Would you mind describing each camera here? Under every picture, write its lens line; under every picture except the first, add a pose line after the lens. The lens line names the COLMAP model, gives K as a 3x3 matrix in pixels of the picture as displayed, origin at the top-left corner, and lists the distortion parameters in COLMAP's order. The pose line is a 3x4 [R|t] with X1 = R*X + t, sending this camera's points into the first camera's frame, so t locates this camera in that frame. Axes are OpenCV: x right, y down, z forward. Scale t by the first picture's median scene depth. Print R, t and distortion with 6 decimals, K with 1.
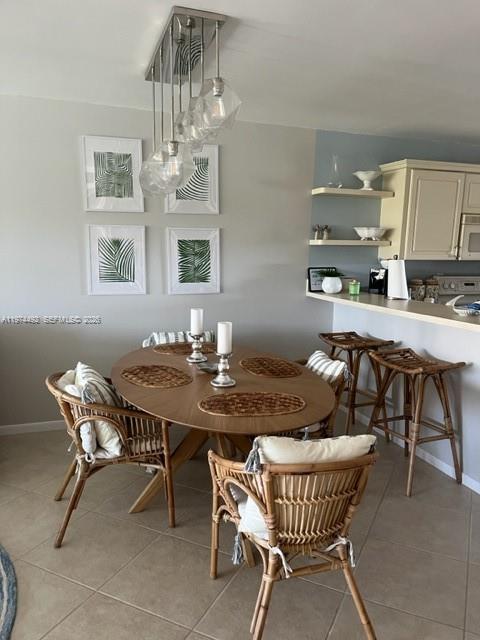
lens RADIAL K [[487.6, 0, 240.0], [0, 487.6, 320.0], [0, 0, 1]] dist [0.000852, -0.001571]
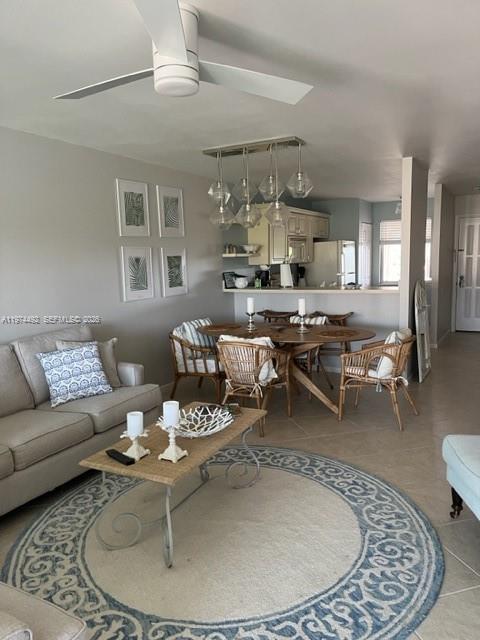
lens RADIAL K [[487.6, 0, 240.0], [0, 487.6, 320.0], [0, 0, 1]] dist [0.000852, -0.001571]
pose [[0.746887, -0.117098, 0.654559, -0.883164], [0.134031, 0.990679, 0.024292, 0.006801], [-0.651303, 0.069588, 0.755620, -0.154983]]
